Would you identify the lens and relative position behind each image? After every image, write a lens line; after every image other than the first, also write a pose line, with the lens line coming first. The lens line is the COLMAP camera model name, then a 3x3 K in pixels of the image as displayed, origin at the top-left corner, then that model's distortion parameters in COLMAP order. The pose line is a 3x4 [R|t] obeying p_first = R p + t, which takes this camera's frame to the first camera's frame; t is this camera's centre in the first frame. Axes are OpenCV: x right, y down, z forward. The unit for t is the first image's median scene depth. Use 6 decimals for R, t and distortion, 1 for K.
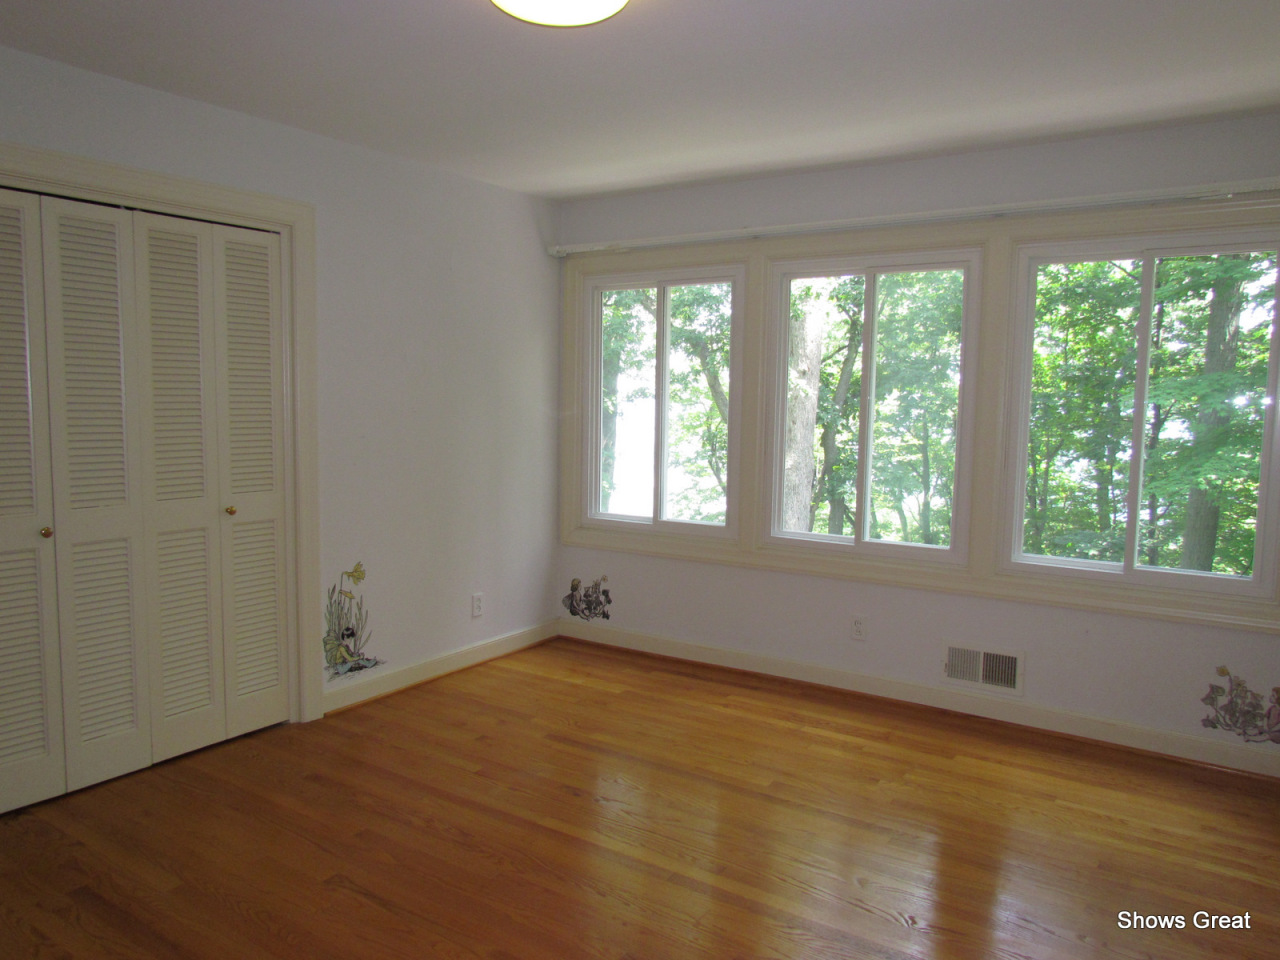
lens RADIAL K [[920.4, 0, 639.1], [0, 920.4, 479.8], [0, 0, 1]] dist [-0.009367, -0.001401]
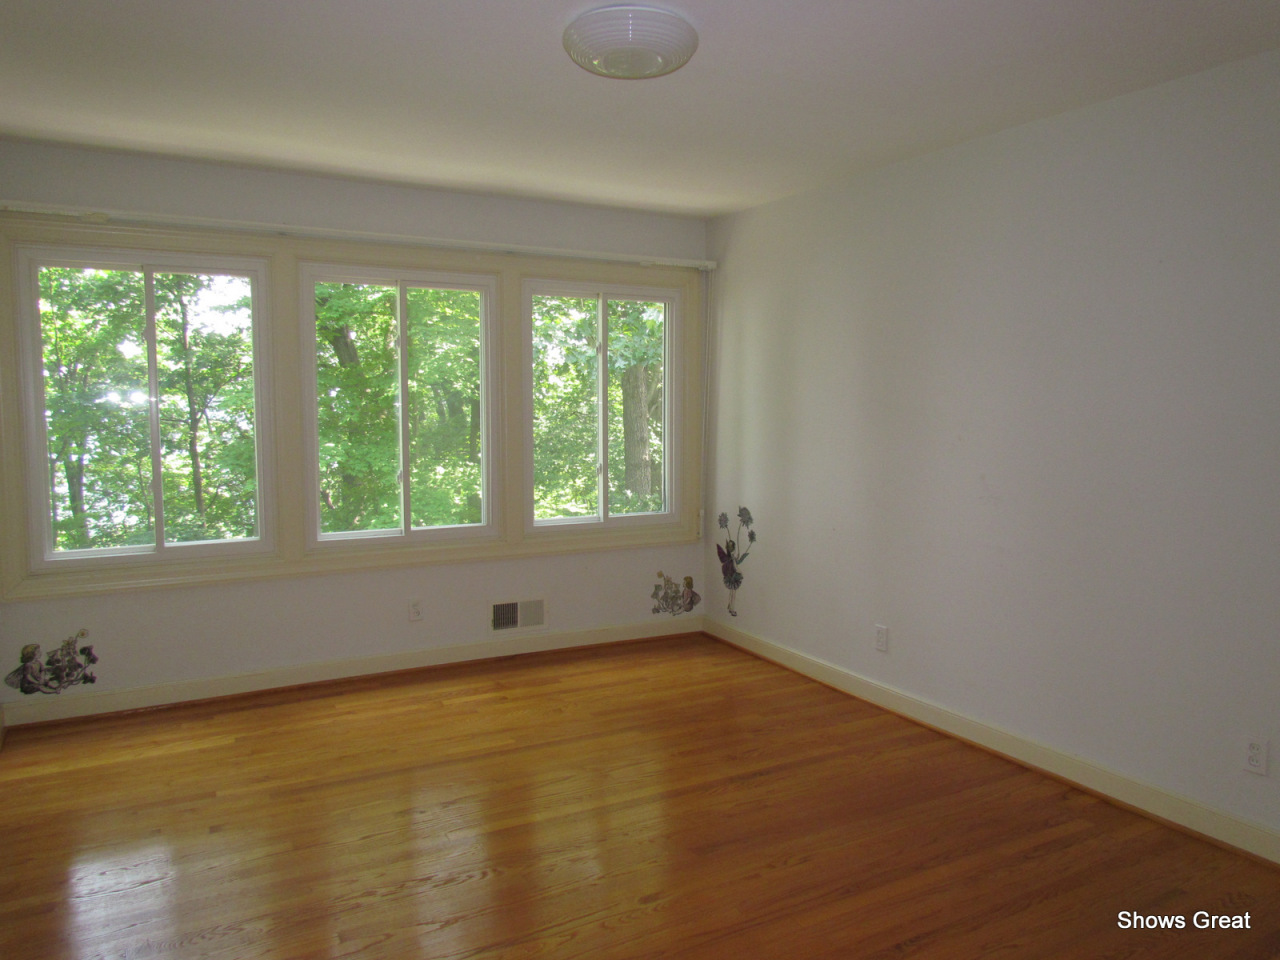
lens RADIAL K [[920.4, 0, 639.0], [0, 920.4, 481.5], [0, 0, 1]] dist [-0.009367, -0.001401]
pose [[0.460489, -0.089750, 0.883116, -0.585600], [0.086495, 0.994678, 0.055986, -0.028660], [-0.883441, 0.050604, 0.465801, 0.244614]]
